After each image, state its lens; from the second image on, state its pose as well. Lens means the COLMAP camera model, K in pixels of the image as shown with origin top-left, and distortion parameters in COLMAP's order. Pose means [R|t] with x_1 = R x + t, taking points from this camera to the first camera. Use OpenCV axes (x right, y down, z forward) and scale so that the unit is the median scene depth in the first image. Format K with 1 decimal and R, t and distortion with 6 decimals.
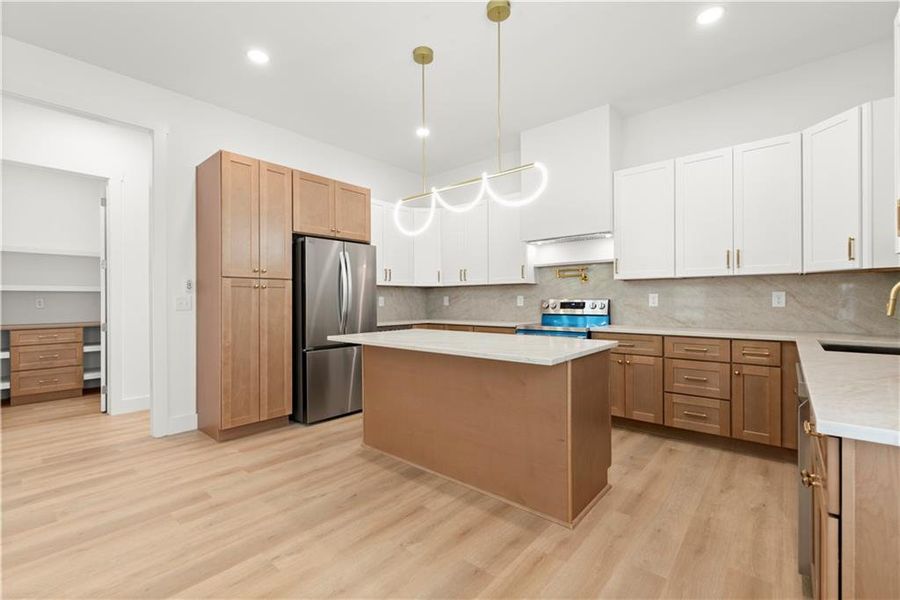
lens RADIAL K [[389.5, 0, 447.2], [0, 389.5, 296.8], [0, 0, 1]] dist [0.000308, 0.000094]
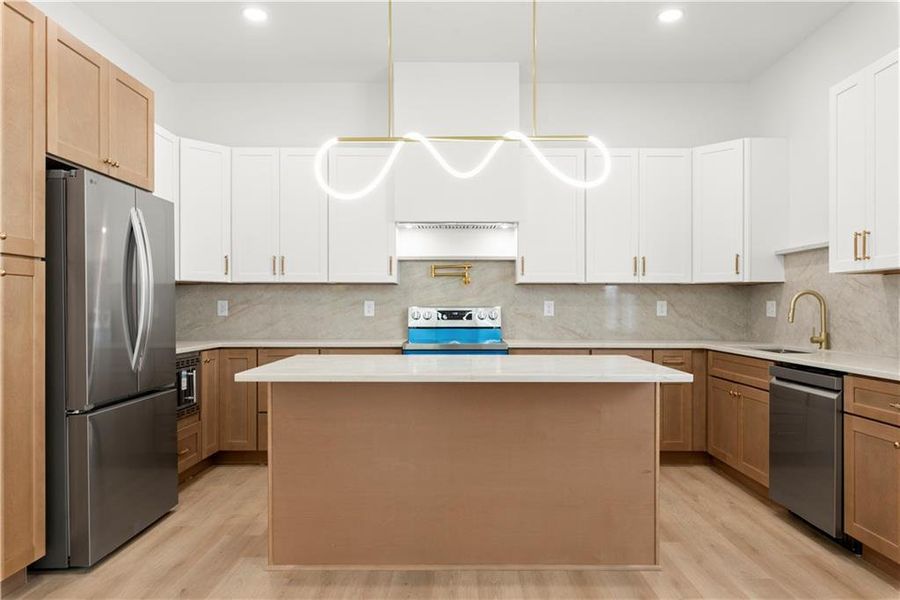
lens RADIAL K [[606.3, 0, 450.0], [0, 606.3, 300.0], [0, 0, 1]] dist [0.000174, -0.000800]
pose [[0.751198, 0.014971, 0.659907, -0.512051], [-0.011700, 0.999888, -0.009366, 0.004943], [-0.659974, -0.000685, 0.751289, 0.158857]]
